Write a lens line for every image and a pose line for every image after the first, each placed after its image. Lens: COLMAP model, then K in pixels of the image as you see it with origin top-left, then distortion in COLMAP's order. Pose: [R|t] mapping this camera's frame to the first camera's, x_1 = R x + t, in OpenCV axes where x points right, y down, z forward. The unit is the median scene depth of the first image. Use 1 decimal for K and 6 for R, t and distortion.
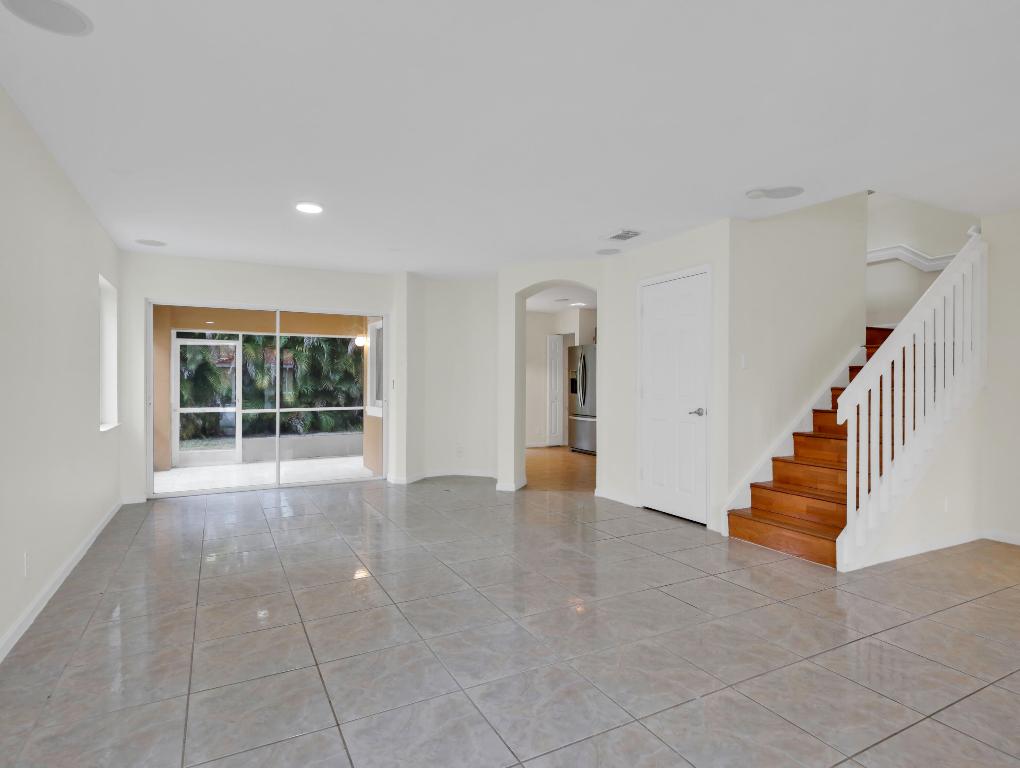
lens RADIAL K [[563.4, 0, 515.4], [0, 563.4, 376.4], [0, 0, 1]] dist [0.011610, -0.006253]
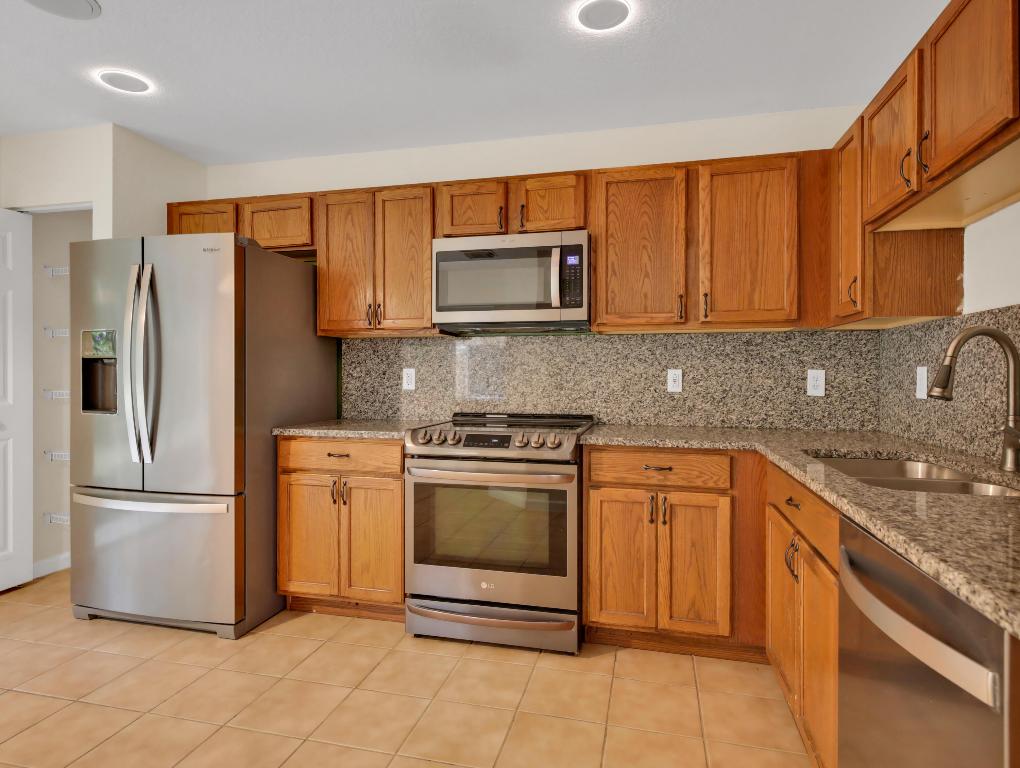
lens RADIAL K [[563.4, 0, 509.7], [0, 563.4, 374.2], [0, 0, 1]] dist [0.011610, -0.006253]
pose [[0.665813, -0.002307, 0.746115, 0.063837], [-0.009078, 0.999896, 0.011193, 0.014312], [-0.746063, -0.014226, 0.665723, 1.409193]]
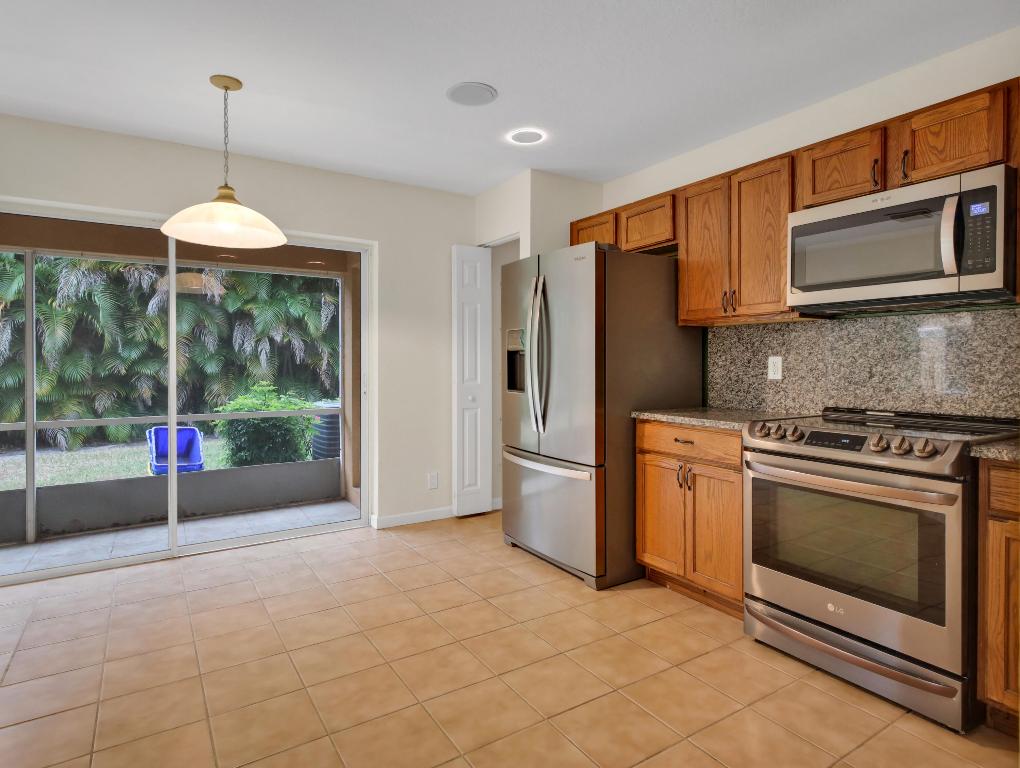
lens RADIAL K [[563.4, 0, 515.9], [0, 563.4, 365.7], [0, 0, 1]] dist [0.011610, -0.006253]
pose [[0.996059, -0.003355, 0.088625, 0.150743], [0.001593, 0.999800, 0.019946, 0.013416], [-0.088674, -0.019727, 0.995865, 1.345506]]
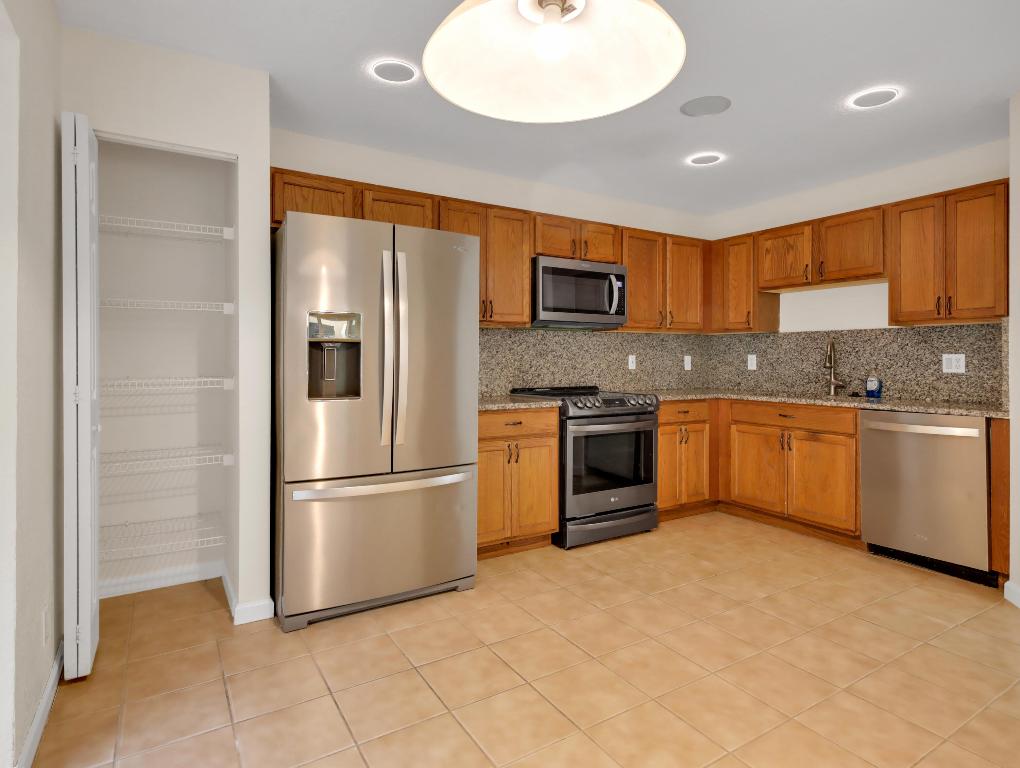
lens RADIAL K [[563.4, 0, 505.2], [0, 563.4, 359.8], [0, 0, 1]] dist [0.011610, -0.006253]
pose [[-0.055907, -0.003634, 0.998429, -0.348469], [-0.013148, 0.999909, 0.002903, 0.022505], [-0.998349, -0.012965, -0.055949, 1.989338]]
